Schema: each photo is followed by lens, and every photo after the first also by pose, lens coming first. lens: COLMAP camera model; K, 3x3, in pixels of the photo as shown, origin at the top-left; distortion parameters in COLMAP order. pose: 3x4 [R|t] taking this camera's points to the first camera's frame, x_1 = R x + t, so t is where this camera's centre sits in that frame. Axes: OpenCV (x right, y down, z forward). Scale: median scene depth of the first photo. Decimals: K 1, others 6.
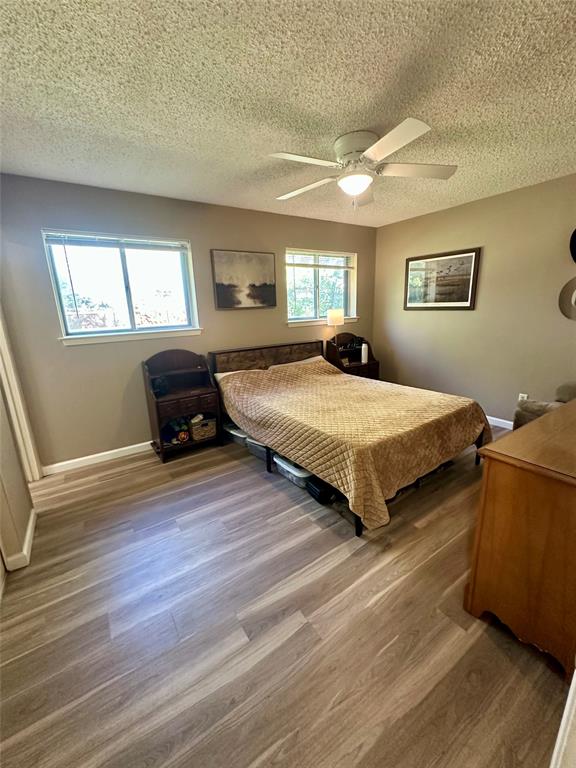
lens RADIAL K [[331.1, 0, 288.0], [0, 331.1, 384.0], [0, 0, 1]] dist [-0.002152, -0.000655]
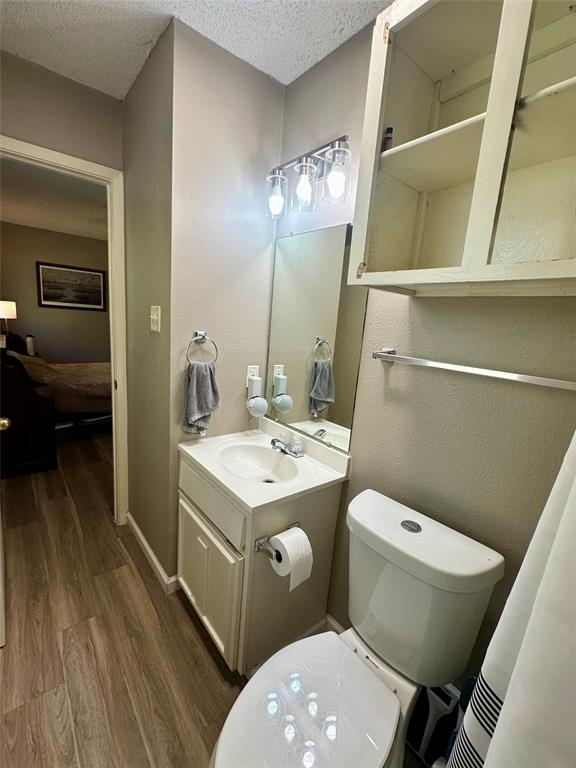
lens RADIAL K [[331.1, 0, 288.0], [0, 331.1, 384.0], [0, 0, 1]] dist [-0.002152, -0.000655]
pose [[-0.073926, -0.161730, 0.984062, -0.970801], [0.160690, 0.971937, 0.171809, -0.028297], [-0.984233, 0.170830, -0.045863, 0.296729]]
